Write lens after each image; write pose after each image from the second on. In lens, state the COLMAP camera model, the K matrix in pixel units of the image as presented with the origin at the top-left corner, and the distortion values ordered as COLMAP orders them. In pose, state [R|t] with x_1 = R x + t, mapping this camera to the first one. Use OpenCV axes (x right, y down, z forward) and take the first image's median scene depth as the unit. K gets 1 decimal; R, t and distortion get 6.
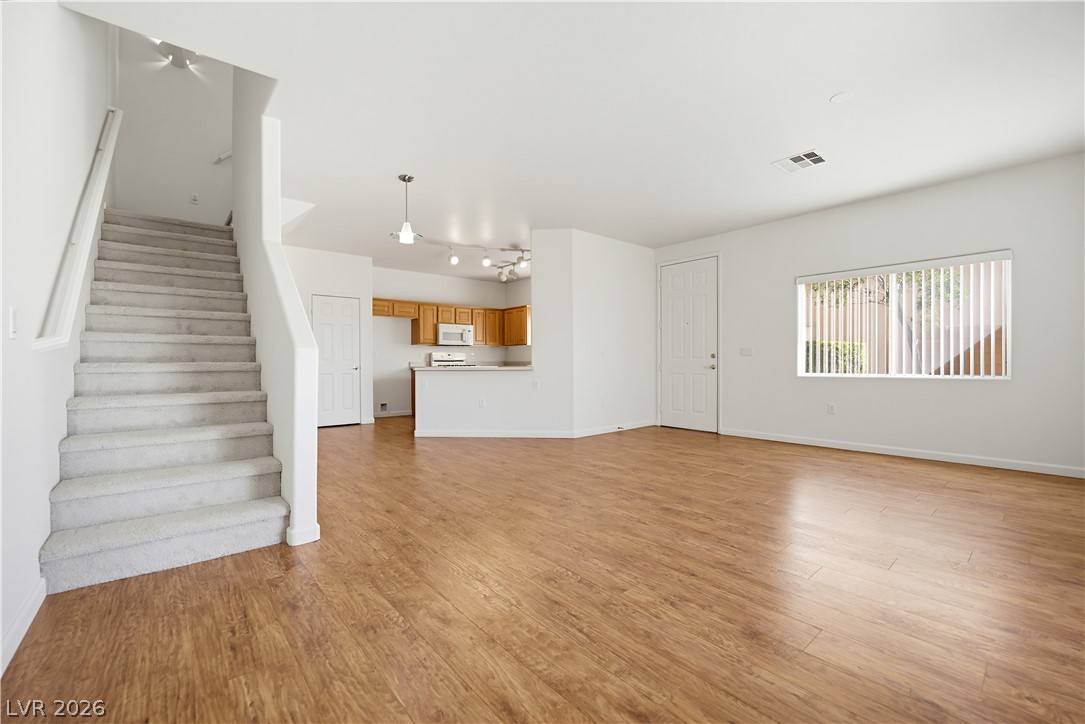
lens RADIAL K [[441.5, 0, 538.4], [0, 441.5, 365.3], [0, 0, 1]] dist [-0.024544, 0.001820]
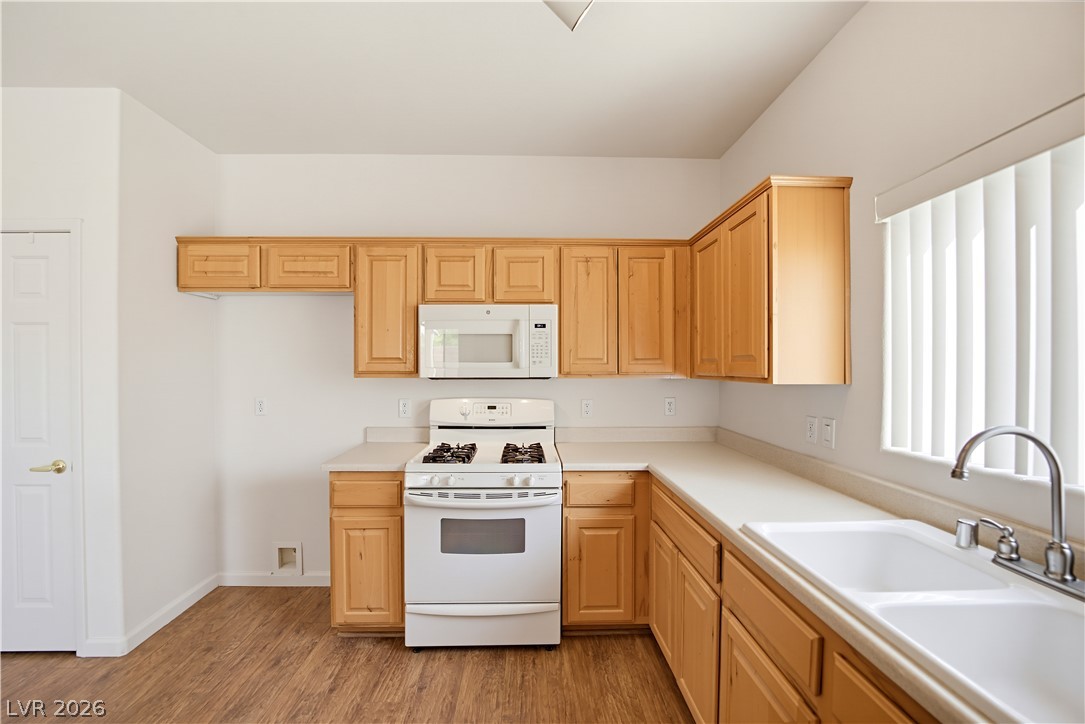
lens RADIAL K [[441.5, 0, 540.4], [0, 441.5, 369.0], [0, 0, 1]] dist [-0.024544, 0.001820]
pose [[0.782771, 0.013775, -0.622157, 0.014828], [-0.010520, 0.999905, 0.008902, -0.054073], [0.622221, -0.000423, 0.782842, 0.796303]]
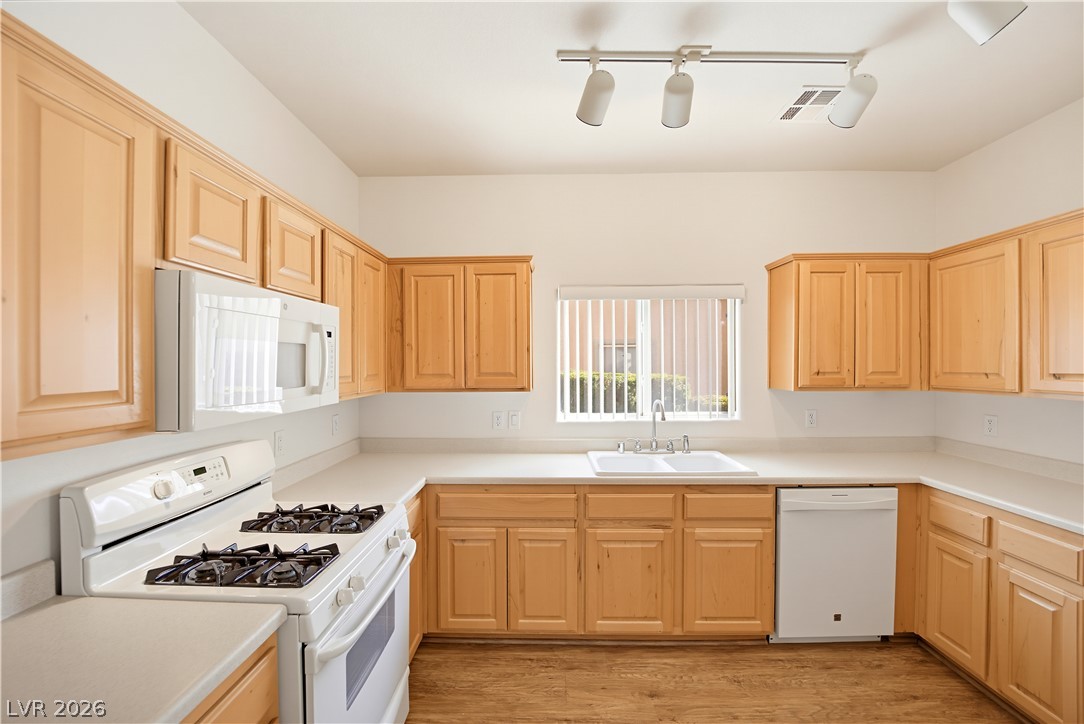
lens RADIAL K [[441.1, 0, 540.6], [0, 441.1, 367.4], [0, 0, 1]] dist [-0.024544, 0.001820]
pose [[0.666523, -0.002750, 0.745479, -0.242754], [0.002185, 0.999996, 0.001735, -0.063642], [-0.745481, 0.000472, 0.666527, 0.808235]]
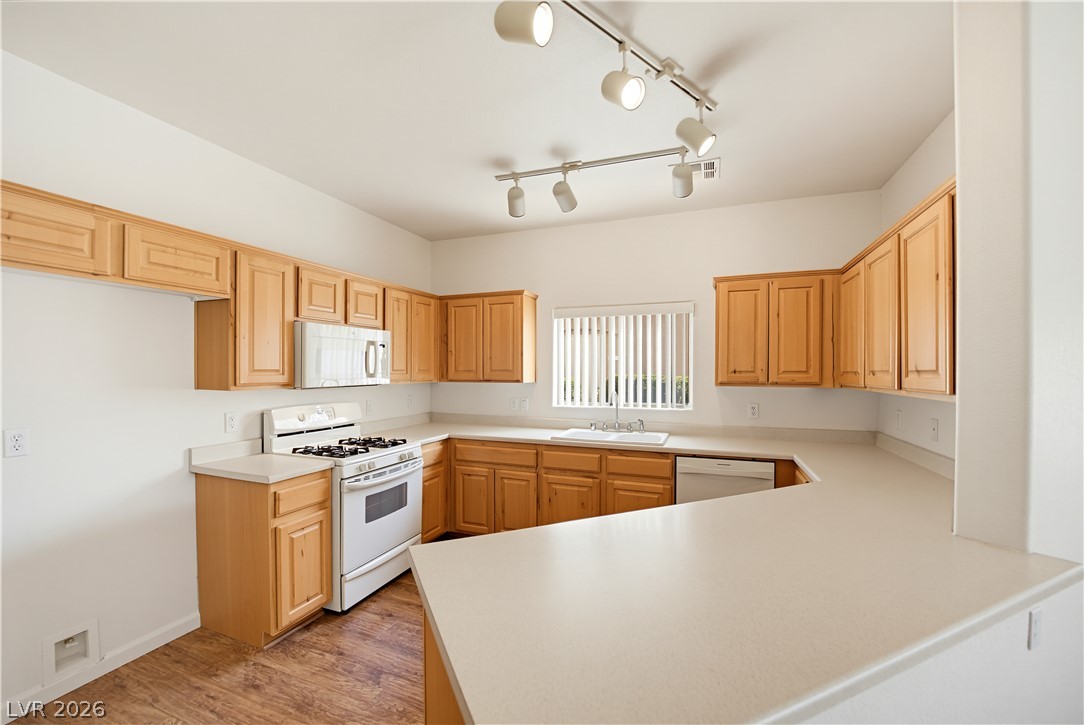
lens RADIAL K [[441.1, 0, 540.4], [0, 441.1, 374.3], [0, 0, 1]] dist [-0.024544, 0.001820]
pose [[0.877376, 0.004711, 0.479781, -0.219530], [-0.007294, 0.999967, 0.003519, -0.056954], [-0.479748, -0.006587, 0.877381, 0.621426]]
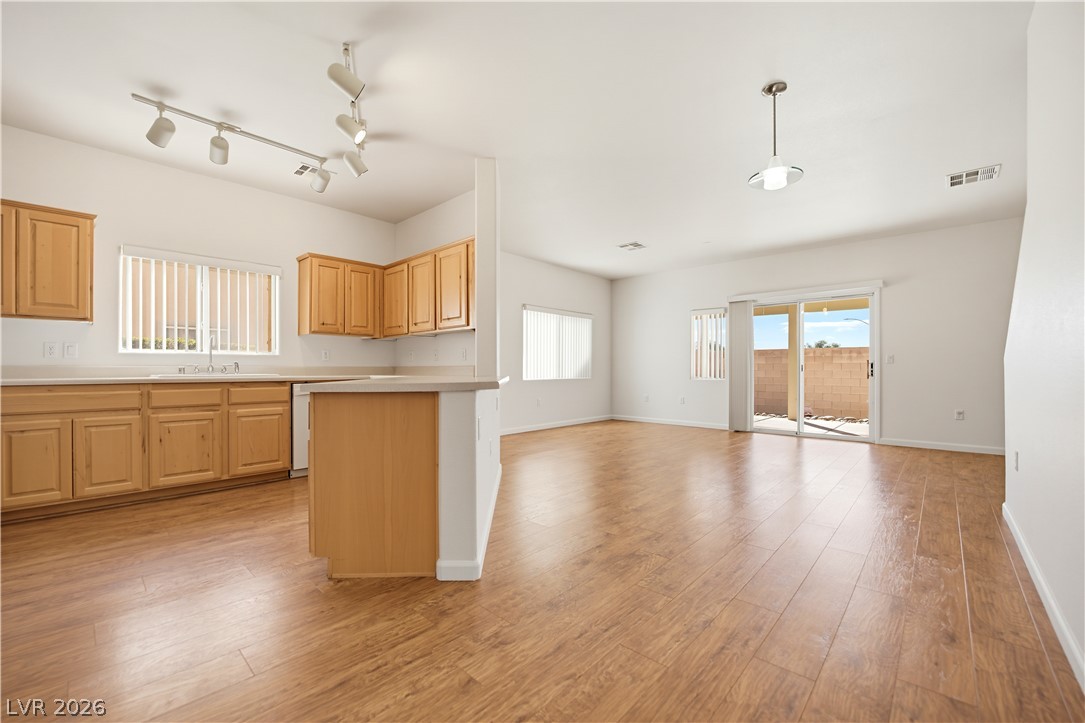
lens RADIAL K [[441.5, 0, 537.5], [0, 441.5, 370.2], [0, 0, 1]] dist [-0.024544, 0.001820]
pose [[-0.111872, 0.004047, 0.993714, -0.434058], [0.003798, 0.999986, -0.003645, -0.002744], [-0.993715, 0.003366, -0.111885, 0.675081]]
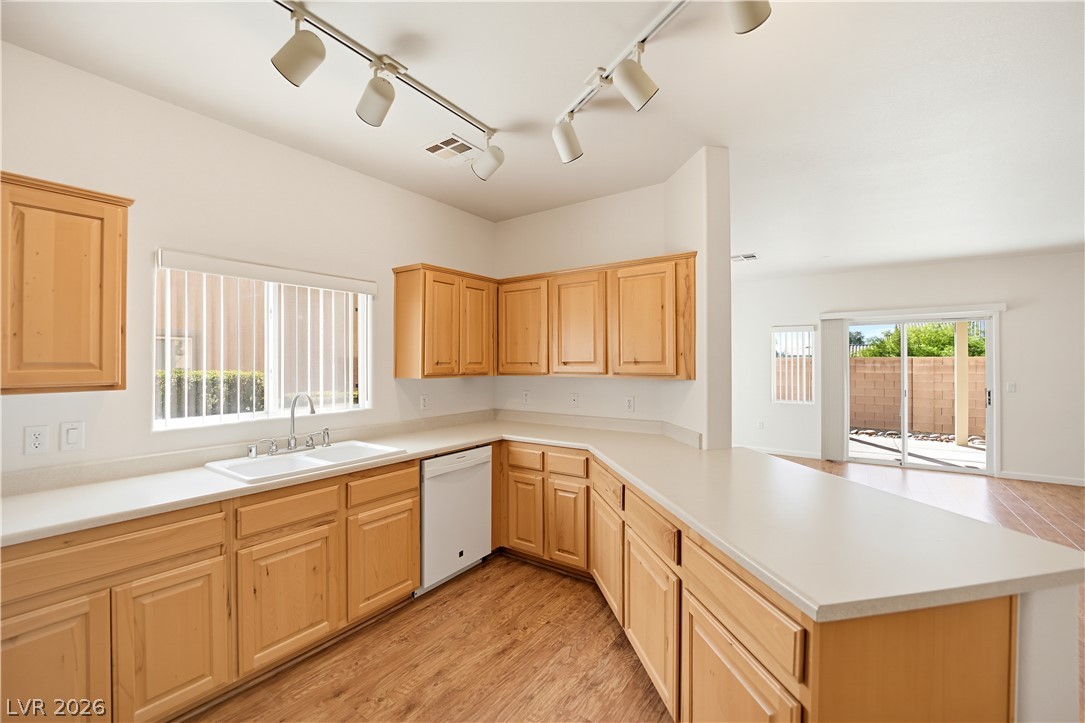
lens RADIAL K [[441.5, 0, 541.9], [0, 441.5, 358.9], [0, 0, 1]] dist [-0.024544, 0.001820]
pose [[-0.240396, 0.012124, 0.970599, -0.274164], [0.006061, 0.999921, -0.010989, -0.058224], [-0.970656, 0.003241, -0.240450, 0.868350]]
